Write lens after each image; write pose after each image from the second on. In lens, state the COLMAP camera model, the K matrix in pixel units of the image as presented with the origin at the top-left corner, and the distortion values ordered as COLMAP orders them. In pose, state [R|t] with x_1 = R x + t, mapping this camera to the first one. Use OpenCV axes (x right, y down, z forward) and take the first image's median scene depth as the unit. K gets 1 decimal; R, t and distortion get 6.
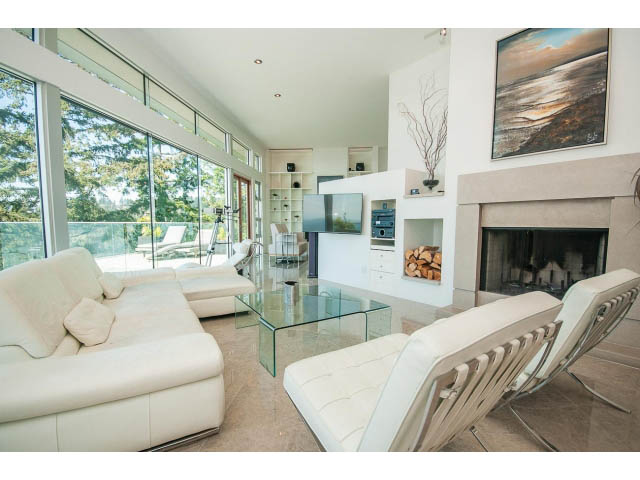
lens RADIAL K [[285.8, 0, 316.5], [0, 285.8, 241.2], [0, 0, 1]] dist [0.000193, -0.001524]
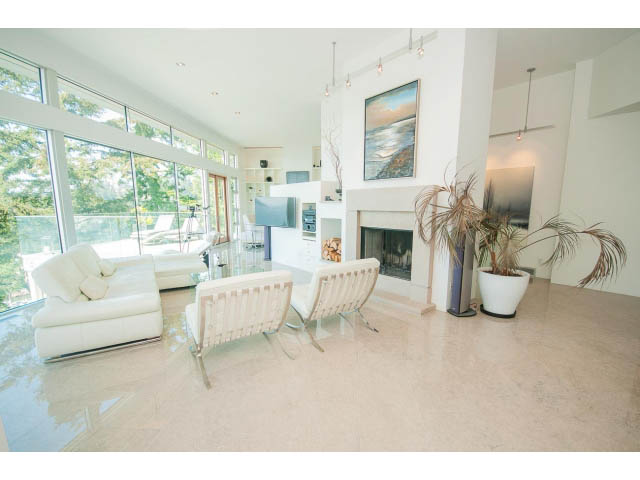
lens RADIAL K [[285.8, 0, 323.4], [0, 285.8, 241.8], [0, 0, 1]] dist [0.000193, -0.001524]
pose [[0.999937, -0.003734, 0.010628, 0.253184], [0.002958, 0.997394, 0.072087, -0.052437], [-0.010869, -0.072051, 0.997342, -0.314265]]
